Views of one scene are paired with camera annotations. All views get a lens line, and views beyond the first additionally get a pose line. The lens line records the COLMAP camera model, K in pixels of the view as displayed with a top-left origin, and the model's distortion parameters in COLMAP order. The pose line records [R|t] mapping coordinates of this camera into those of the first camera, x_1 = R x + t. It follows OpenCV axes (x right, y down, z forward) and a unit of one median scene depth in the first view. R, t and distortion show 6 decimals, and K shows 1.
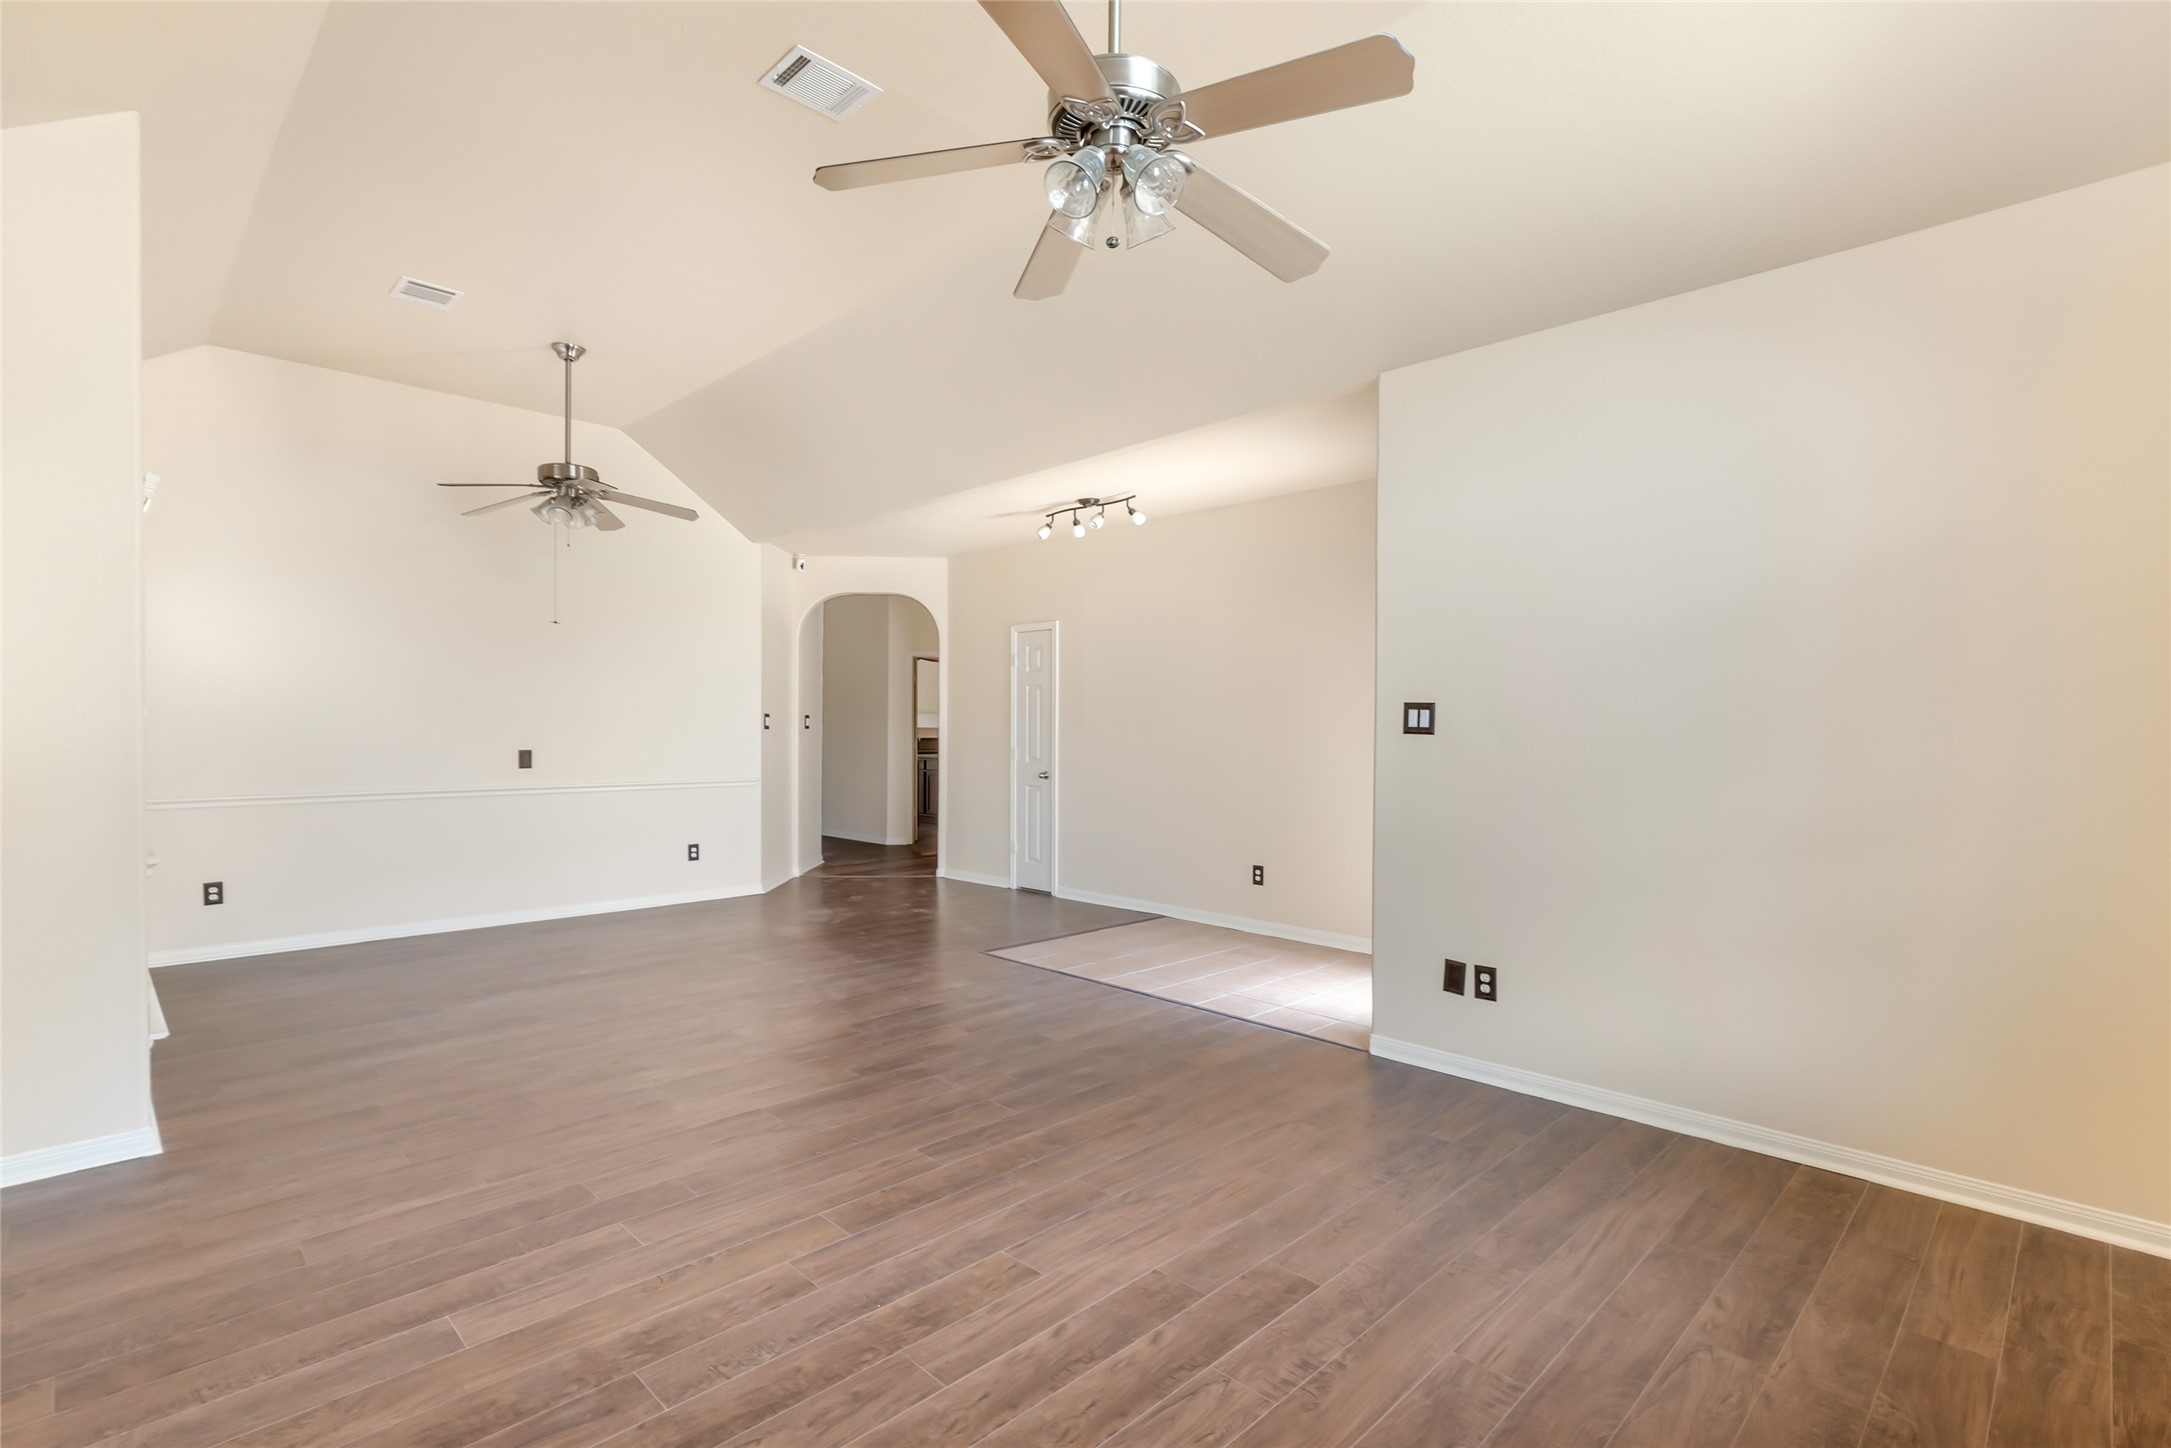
lens RADIAL K [[1034.7, 0, 1078.9], [0, 1034.7, 724.4], [0, 0, 1]] dist [0.001464, -0.000263]
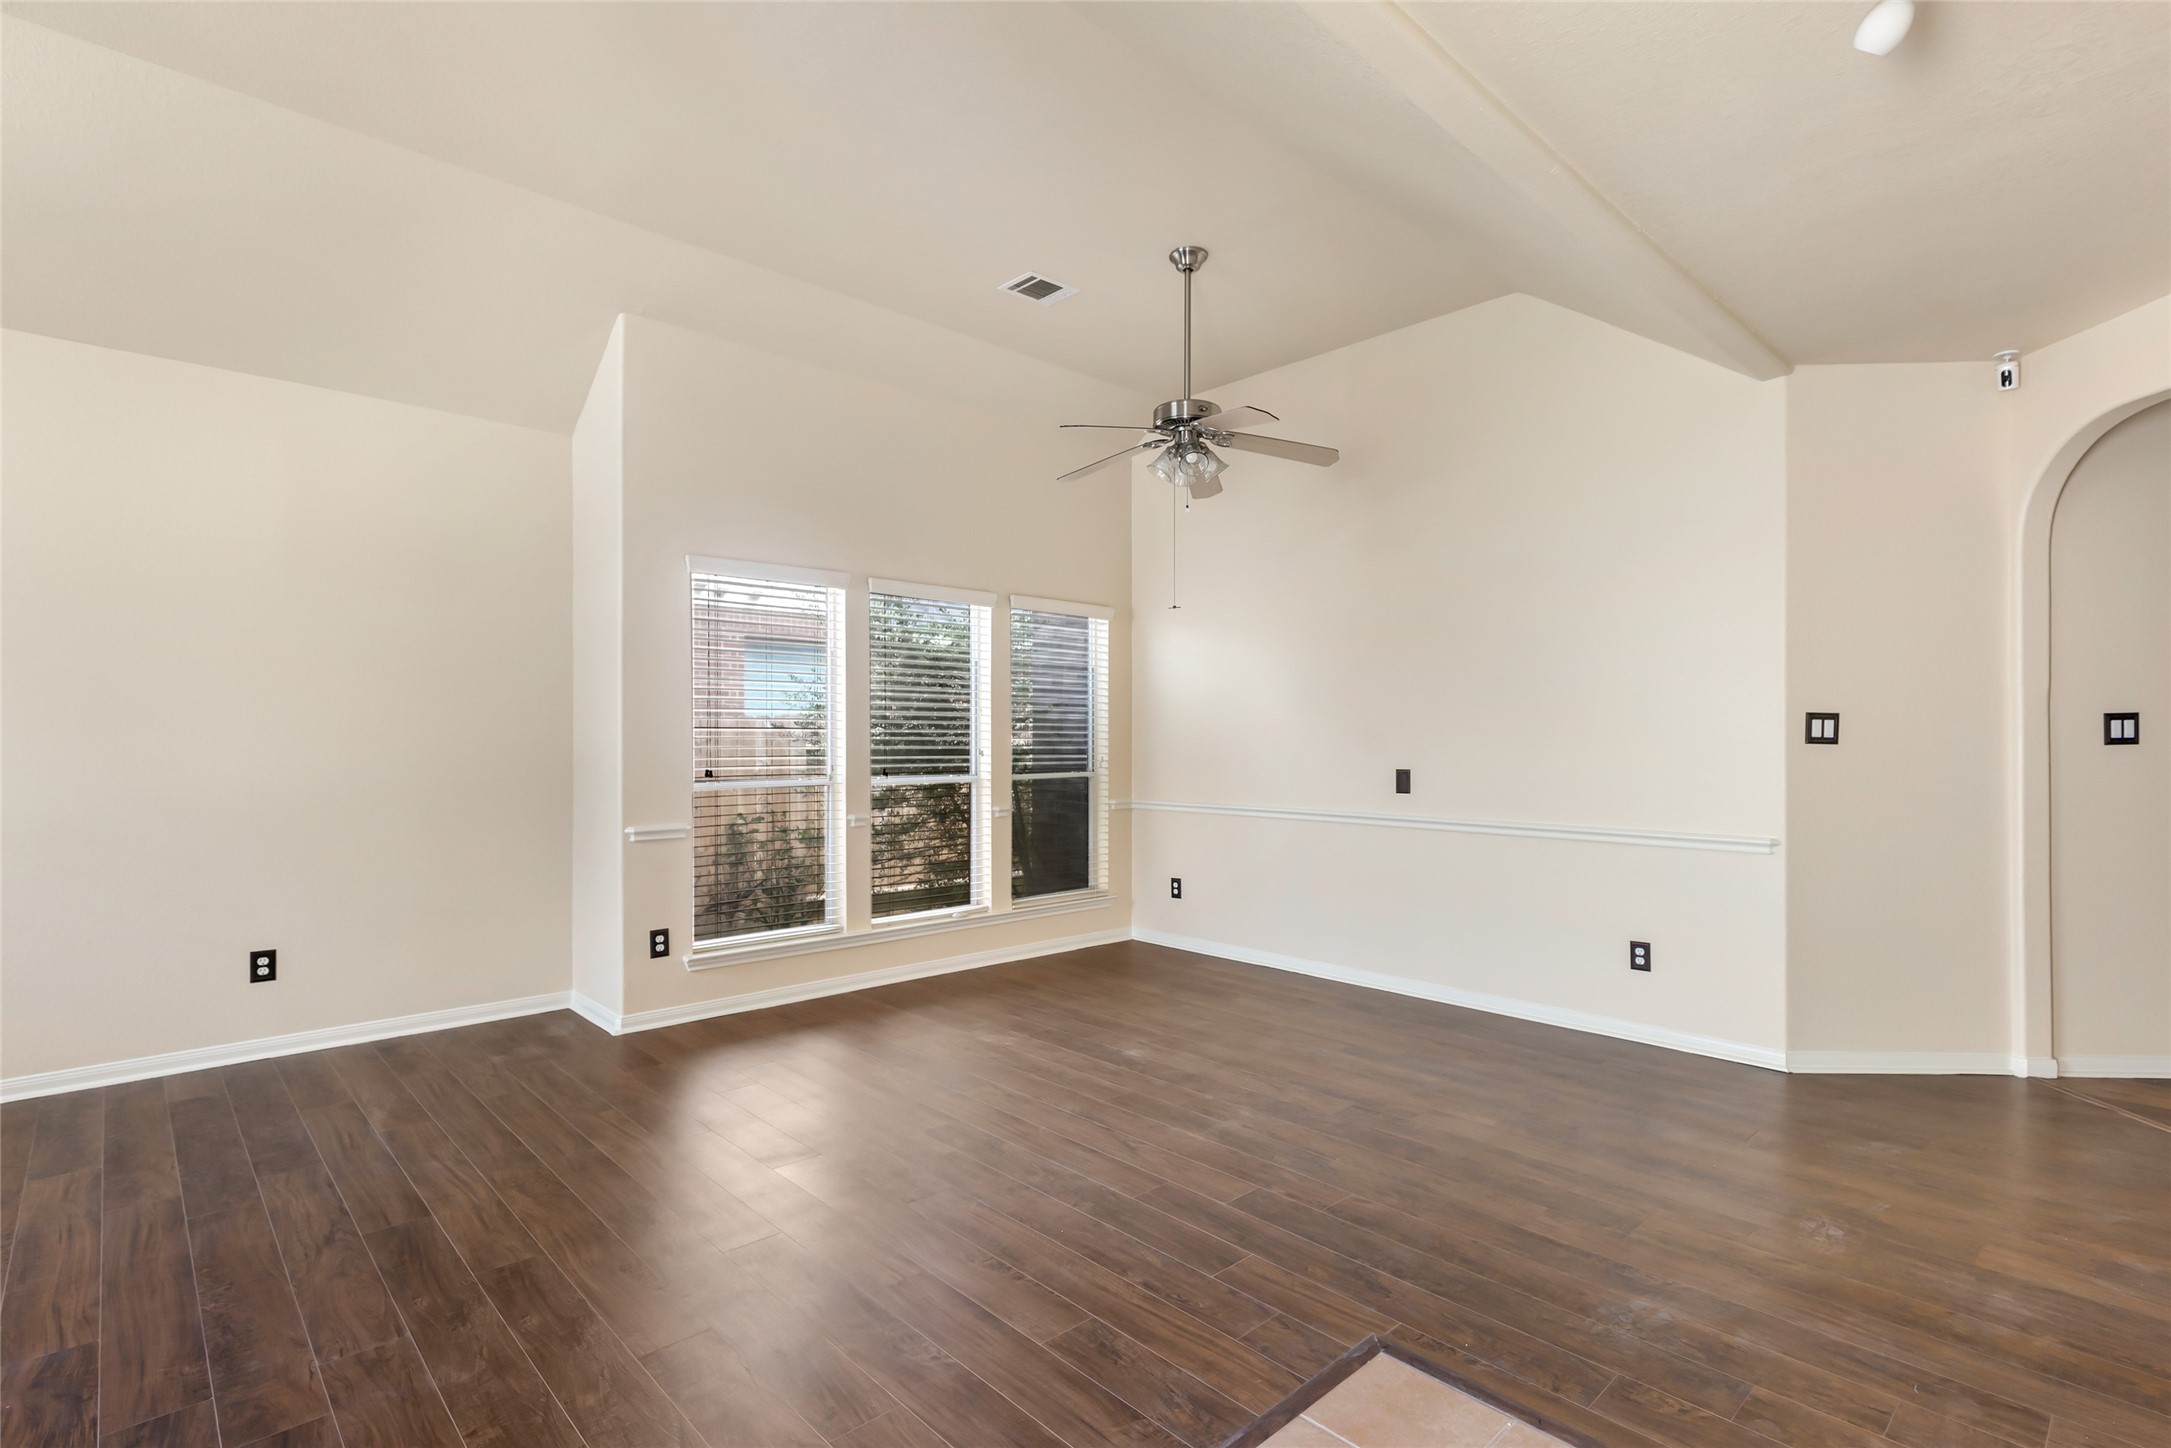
lens RADIAL K [[1034.7, 0, 1078.2], [0, 1034.7, 731.0], [0, 0, 1]] dist [0.001464, -0.000263]
pose [[-0.023022, -0.015650, -0.999612, 0.515091], [-0.002343, 0.999876, -0.015600, 0.018388], [0.999732, 0.001982, -0.023056, 1.661190]]
